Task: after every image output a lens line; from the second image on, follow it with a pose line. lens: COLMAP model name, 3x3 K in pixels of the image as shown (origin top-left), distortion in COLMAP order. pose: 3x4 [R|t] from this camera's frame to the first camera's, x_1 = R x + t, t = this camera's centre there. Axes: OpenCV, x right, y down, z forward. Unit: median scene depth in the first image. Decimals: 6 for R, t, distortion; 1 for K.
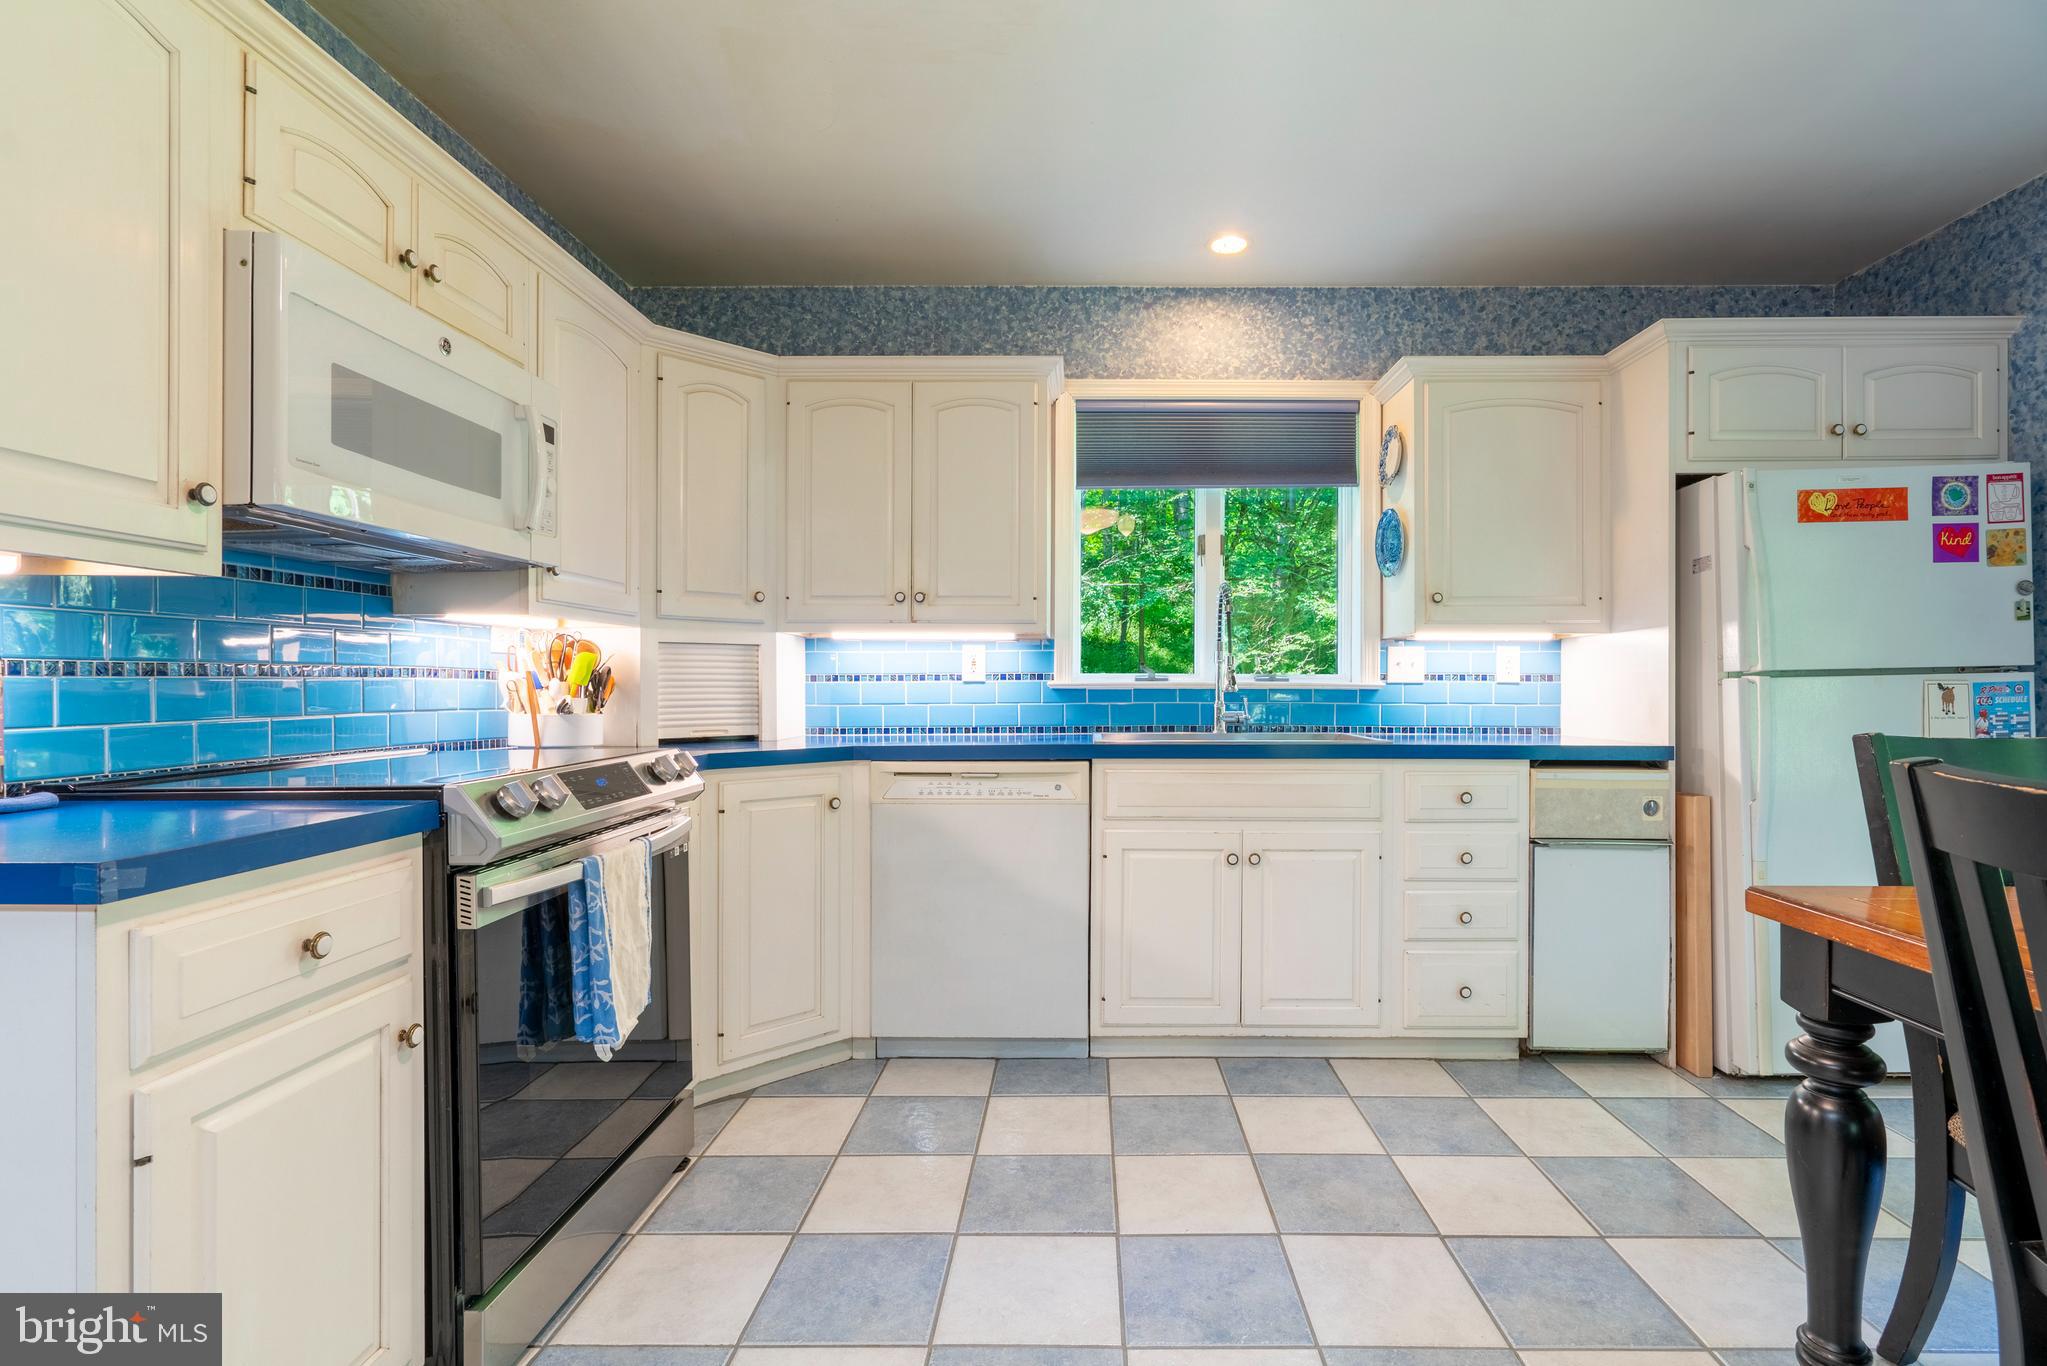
lens RADIAL K [[963.6, 0, 1080.1], [0, 963.6, 688.4], [0, 0, 1]] dist [-0.000854, 0.000895]
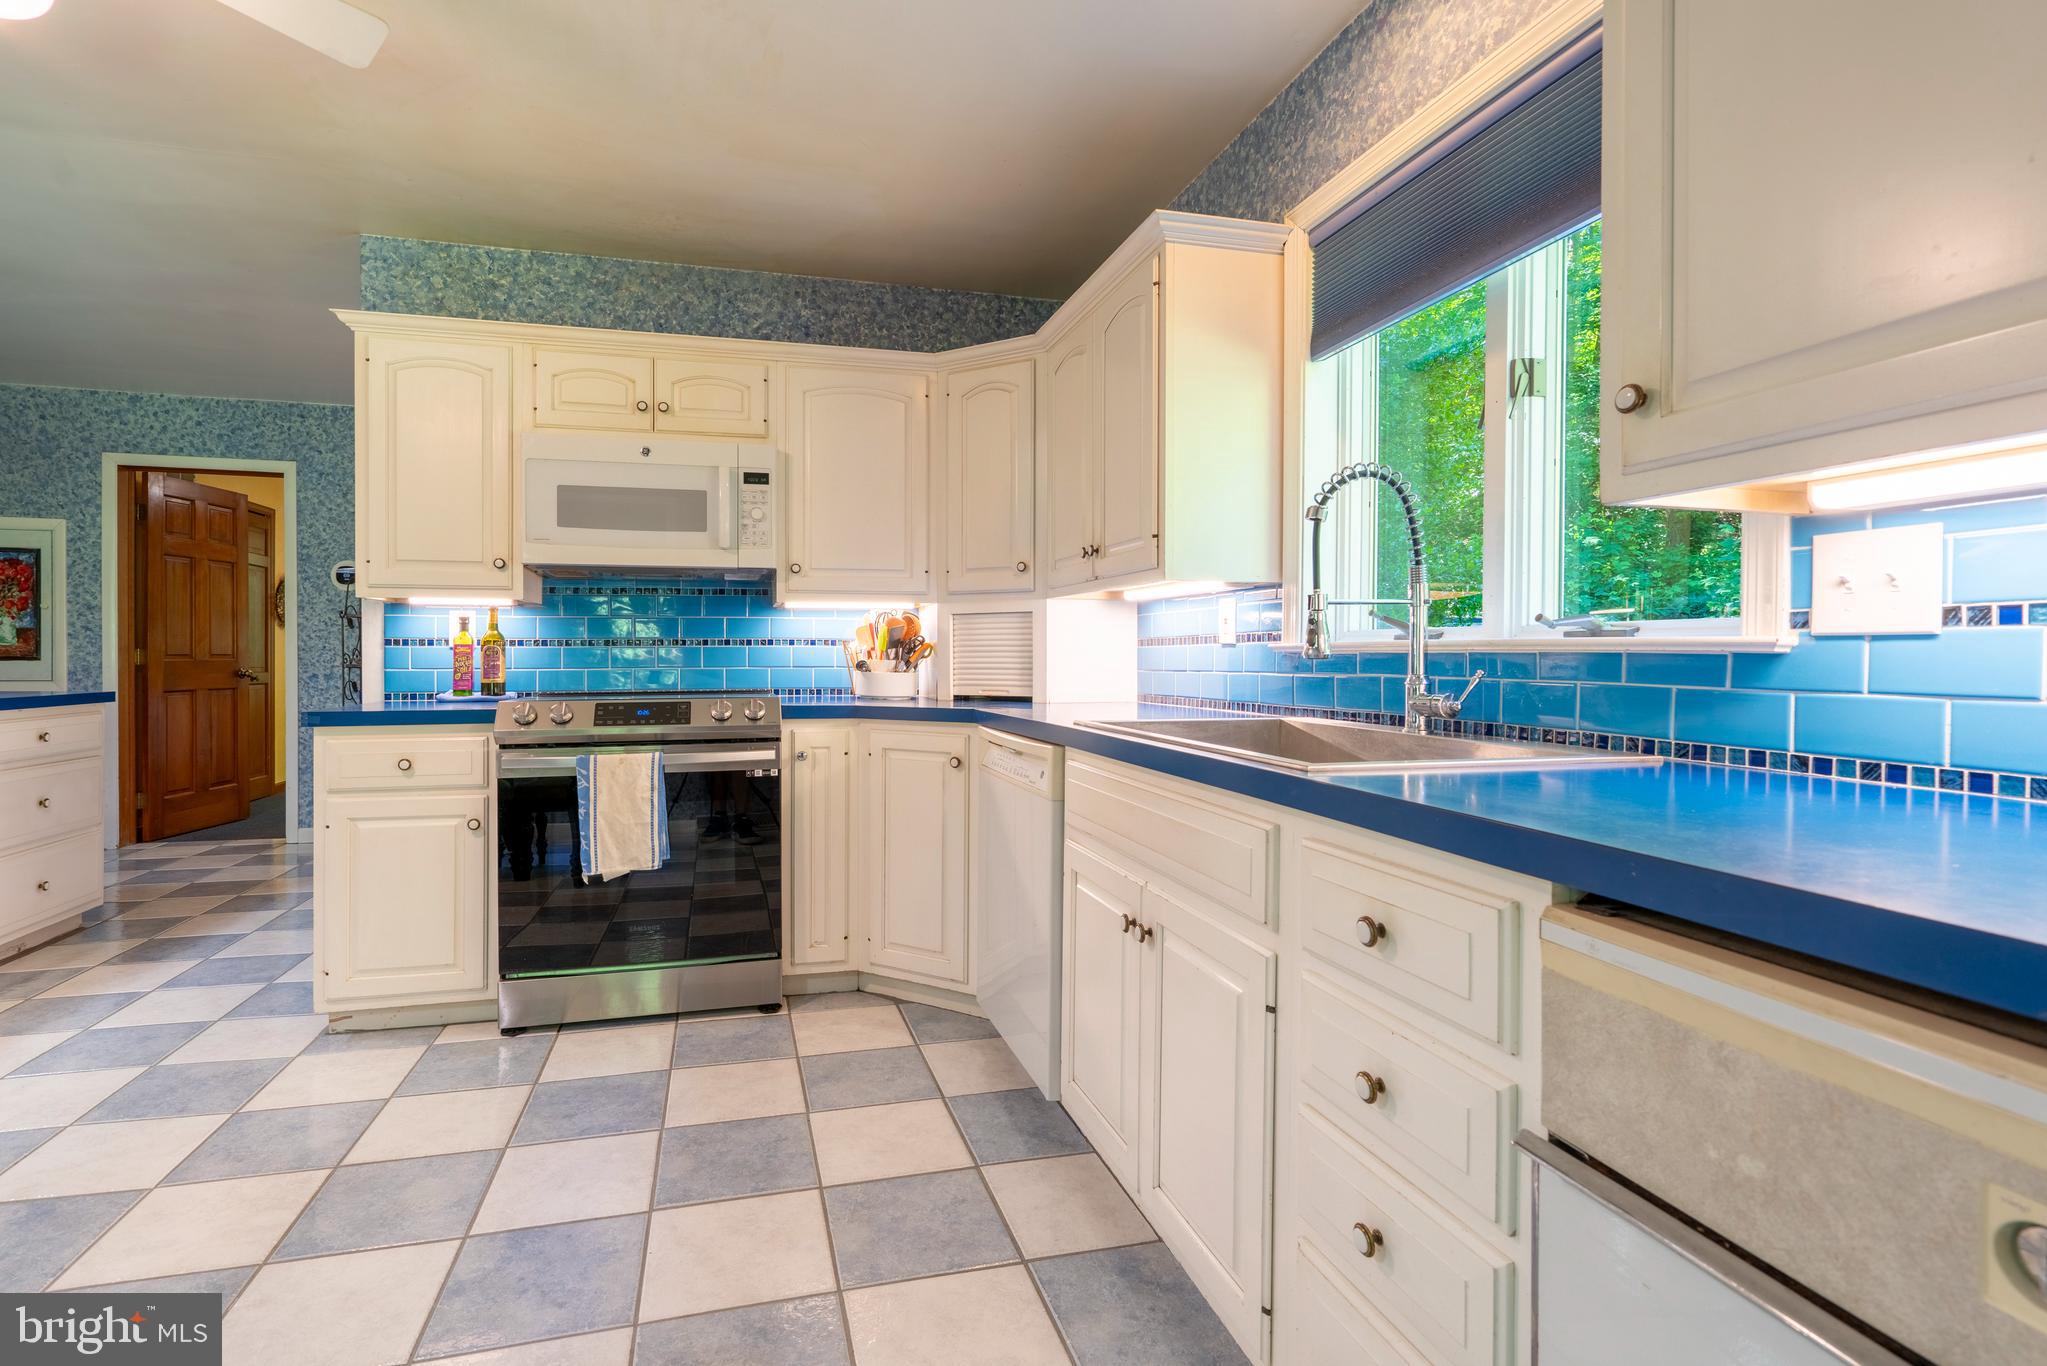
lens RADIAL K [[945.2, 0, 980.1], [0, 945.2, 660.2], [0, 0, 1]] dist [0.001054, -0.000098]
pose [[0.252016, 0.005677, -0.967706, 0.674448], [-0.002872, 0.999983, 0.005119, 0.003043], [0.967719, 0.001490, 0.252028, 0.698073]]
